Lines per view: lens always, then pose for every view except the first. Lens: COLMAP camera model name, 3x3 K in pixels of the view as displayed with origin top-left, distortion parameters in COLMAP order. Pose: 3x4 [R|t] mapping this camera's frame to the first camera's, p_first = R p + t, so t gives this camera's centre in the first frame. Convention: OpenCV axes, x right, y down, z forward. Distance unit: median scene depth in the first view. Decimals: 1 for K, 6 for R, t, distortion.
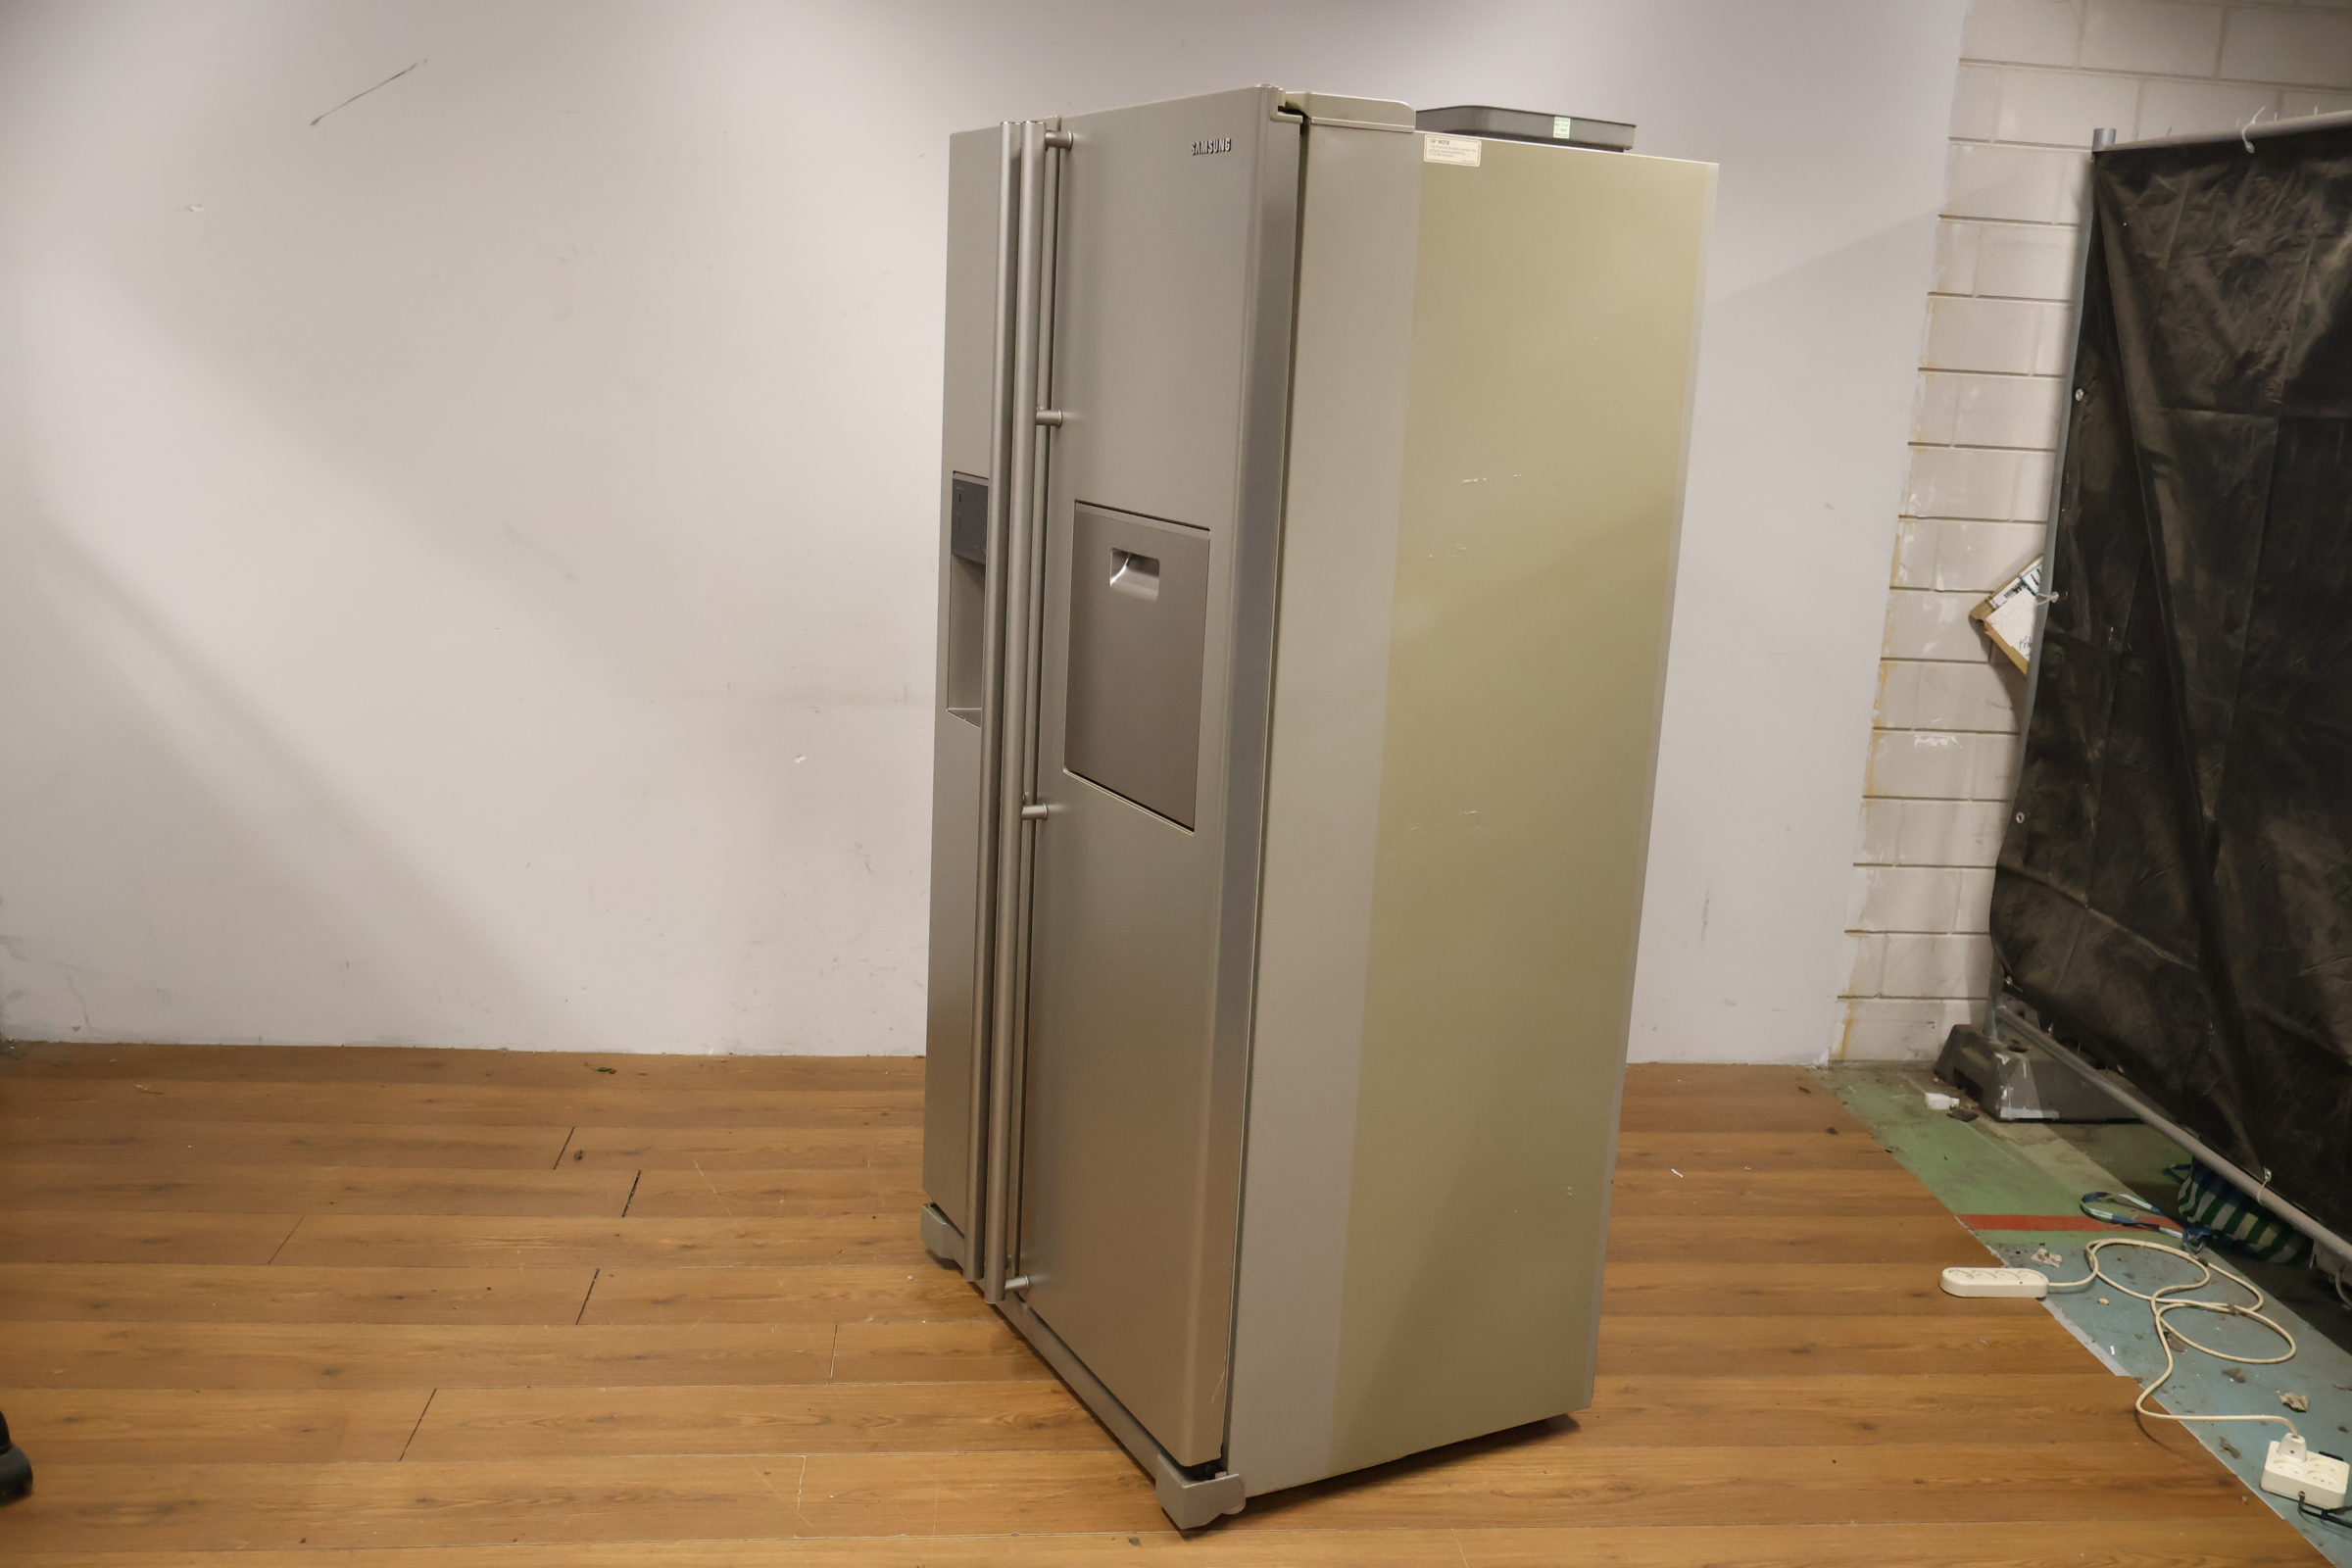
lens RADIAL K [[2032.6, 0, 1177.9], [0, 2032.6, 765.3], [0, 0, 1]] dist [-0.007605, 0.008308]
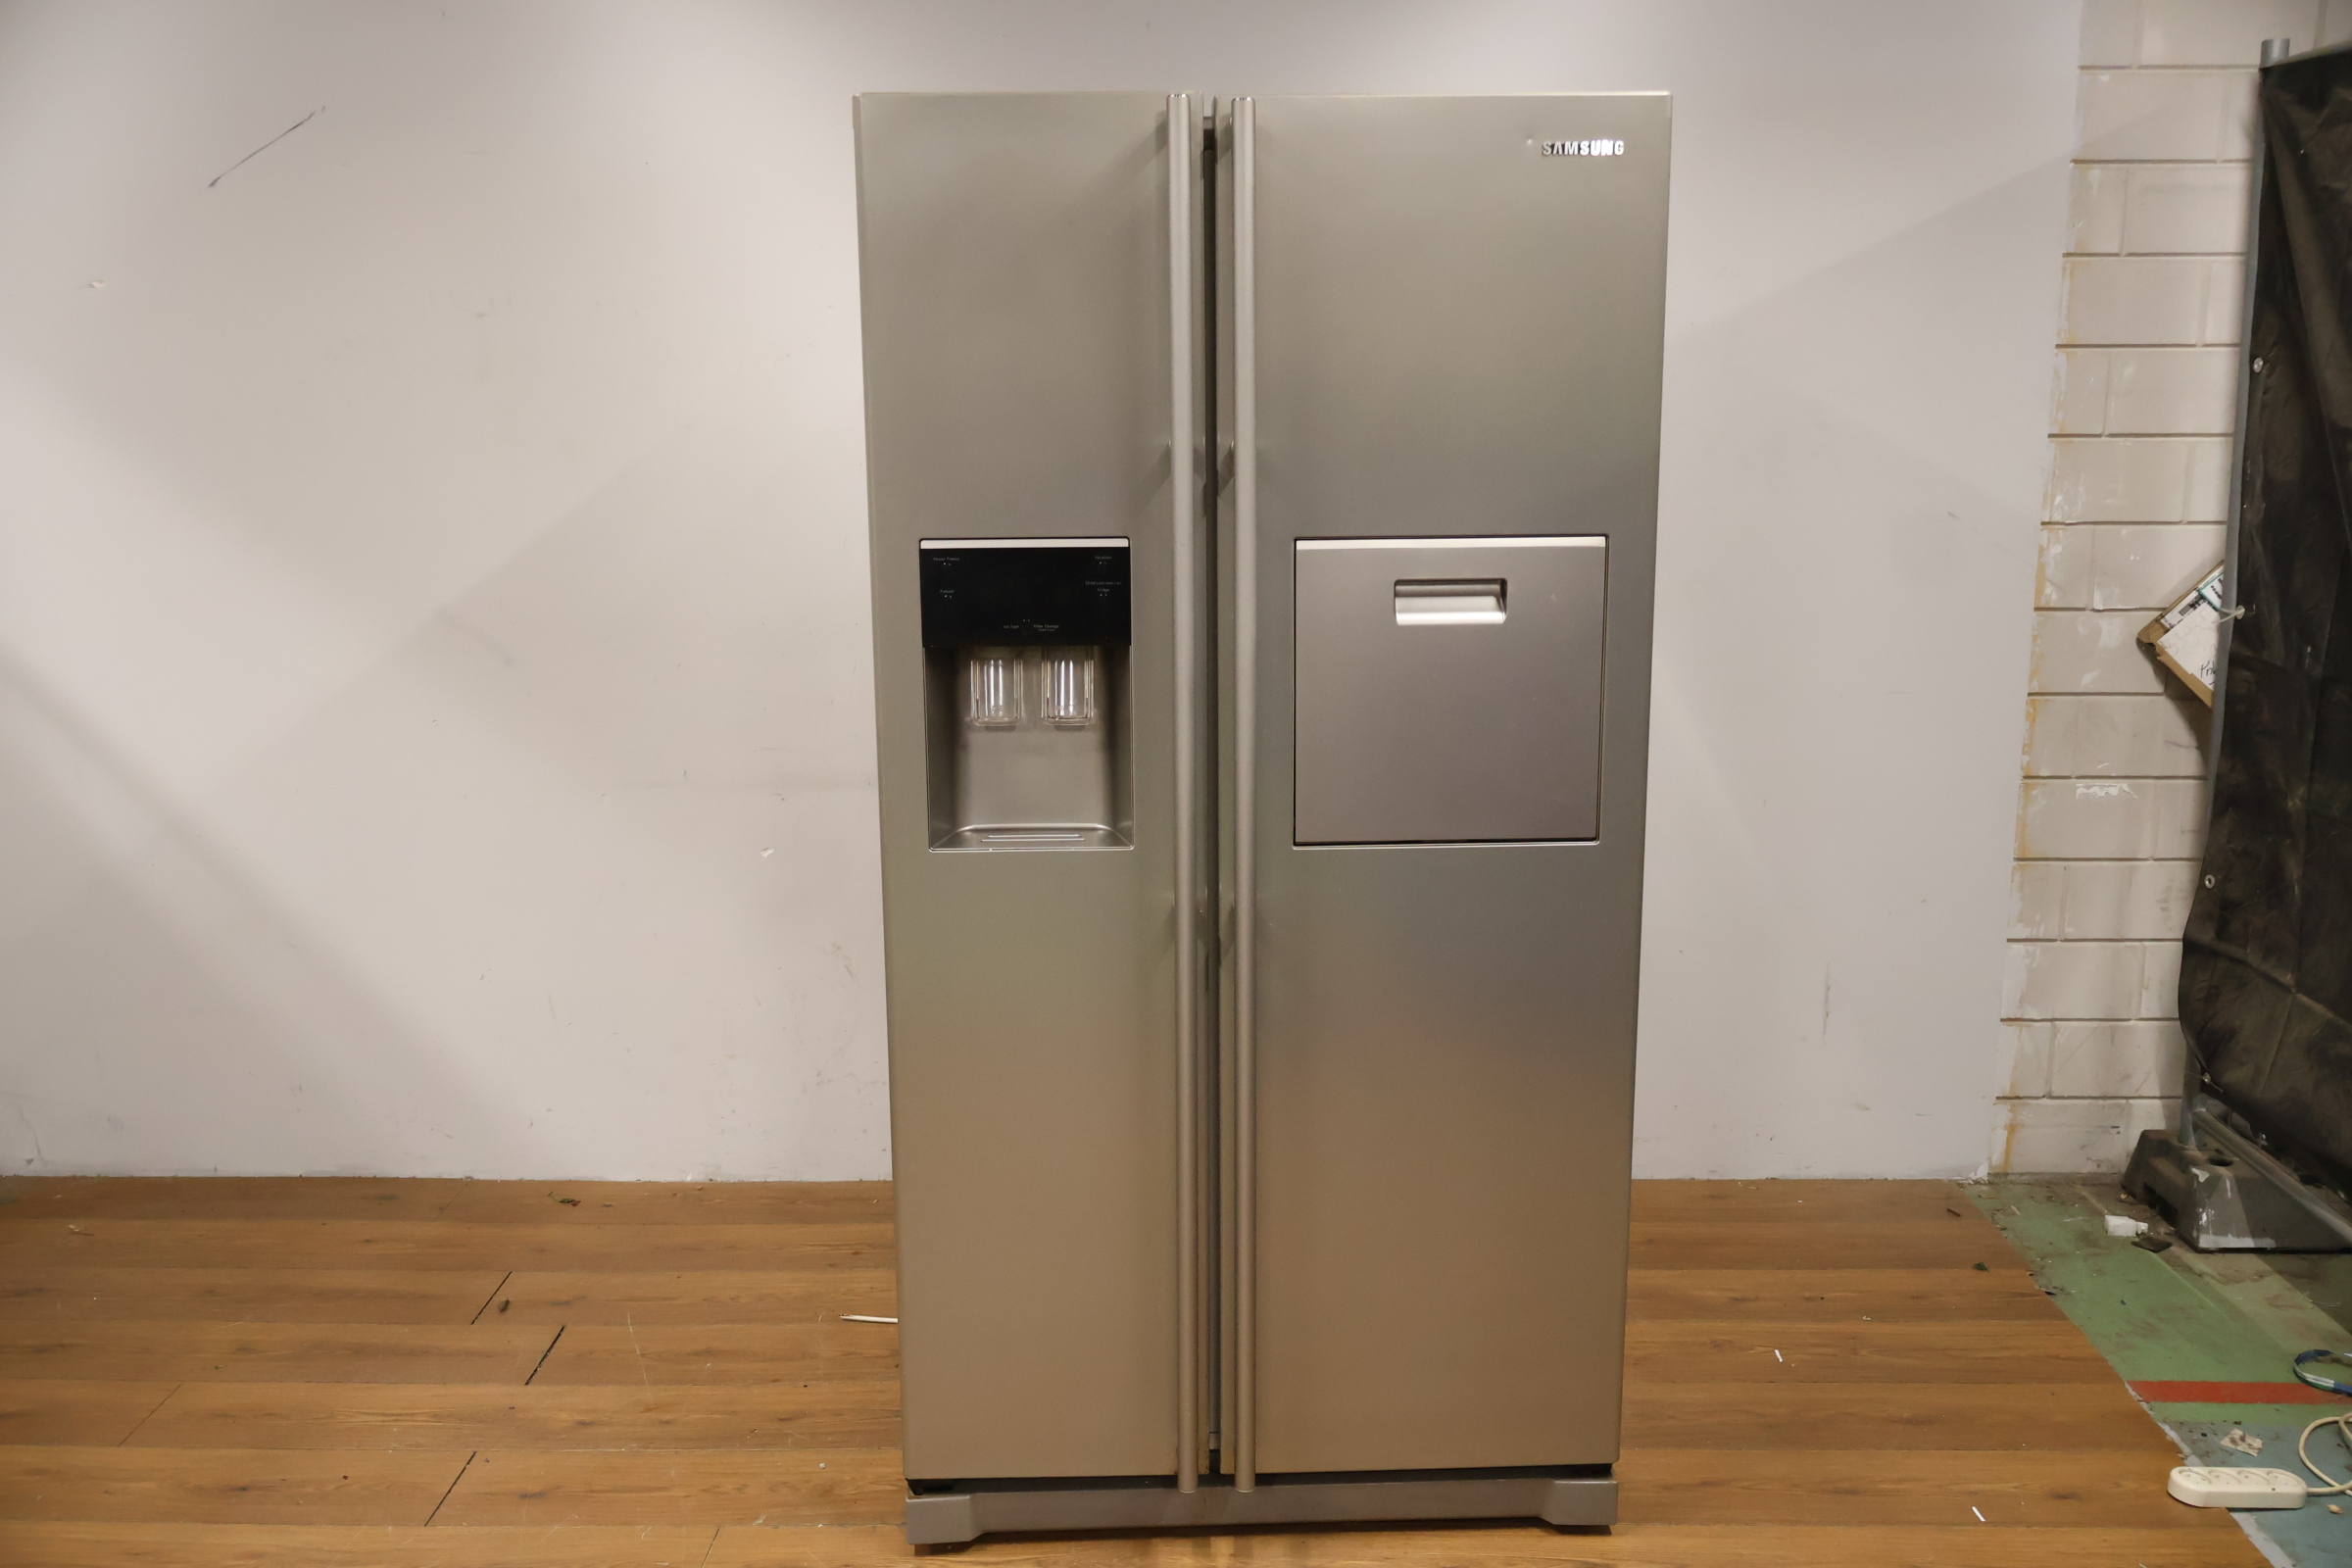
lens RADIAL K [[2032.6, 0, 1161.2], [0, 2032.6, 772.8], [0, 0, 1]] dist [-0.007605, 0.008308]
pose [[0.991027, -0.033035, -0.129514, 0.105158], [0.030364, 0.999285, -0.022540, -0.012932], [0.130166, 0.018405, 0.991321, 0.132413]]
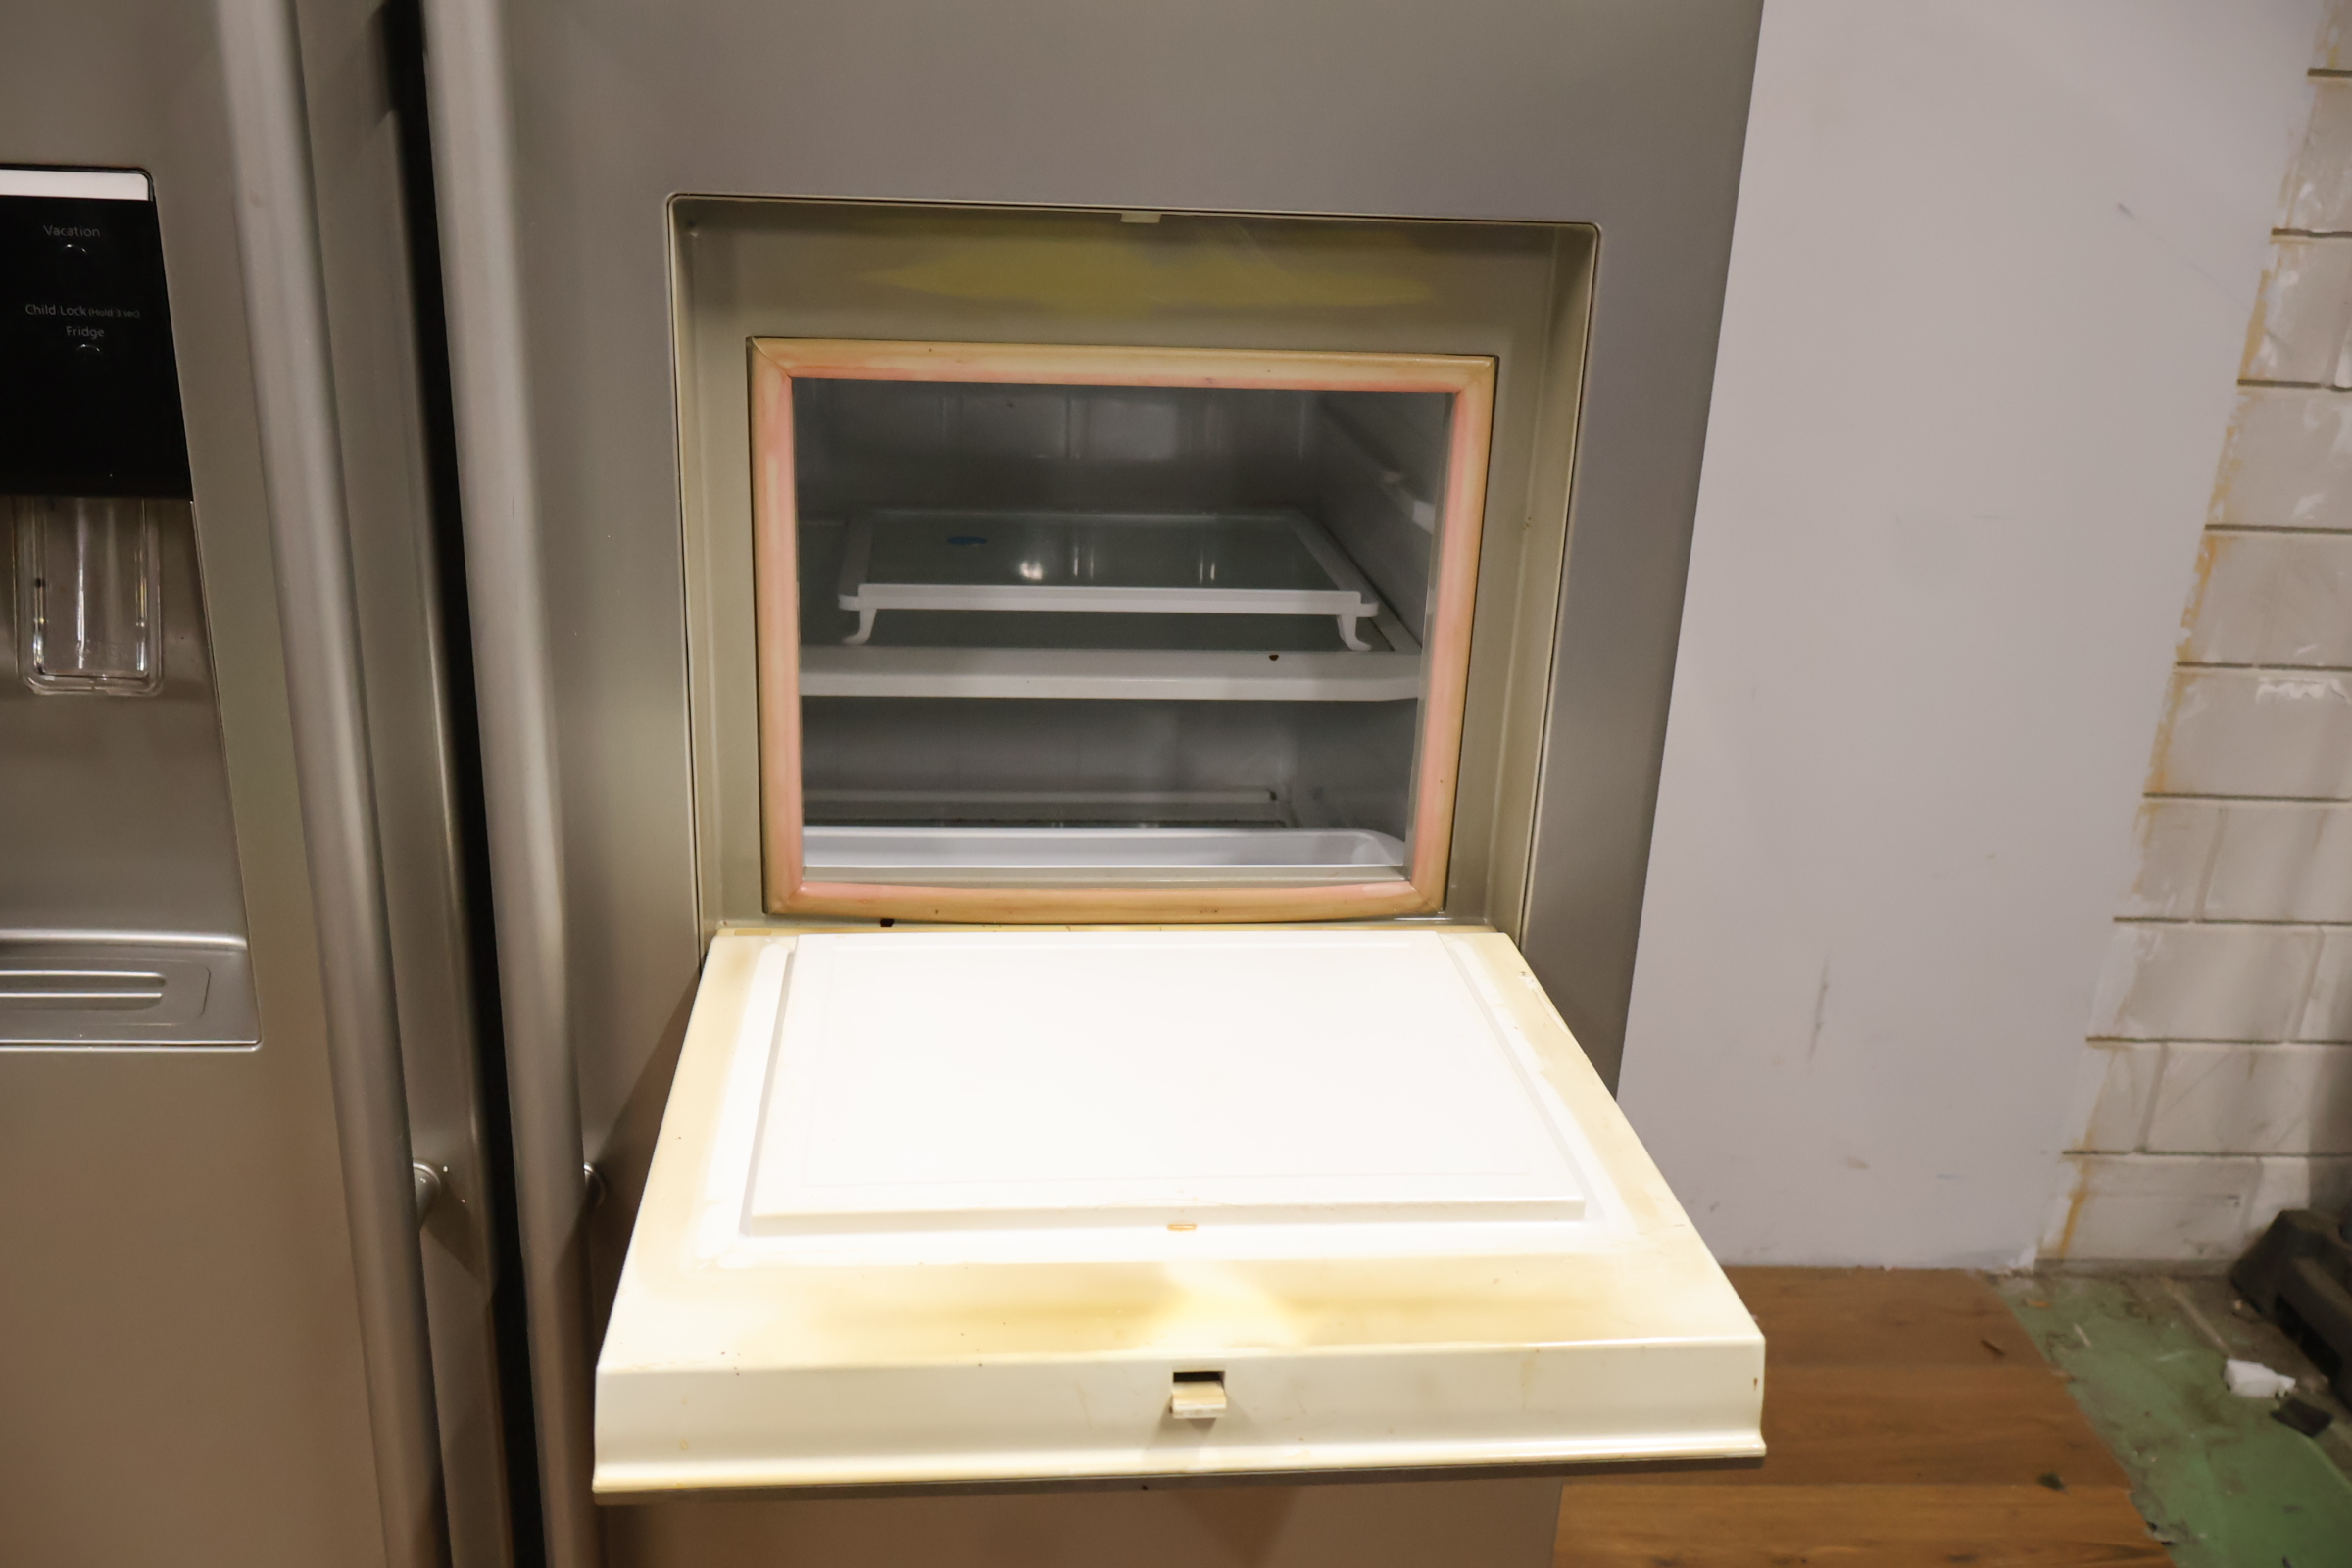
lens RADIAL K [[2032.6, 0, 1162.6], [0, 2032.6, 781.9], [0, 0, 1]] dist [-0.007605, 0.008308]
pose [[0.998275, 0.012538, -0.057355, 0.128126], [-0.004184, 0.989638, 0.143526, -0.064515], [0.058560, -0.143039, 0.987983, 0.514076]]
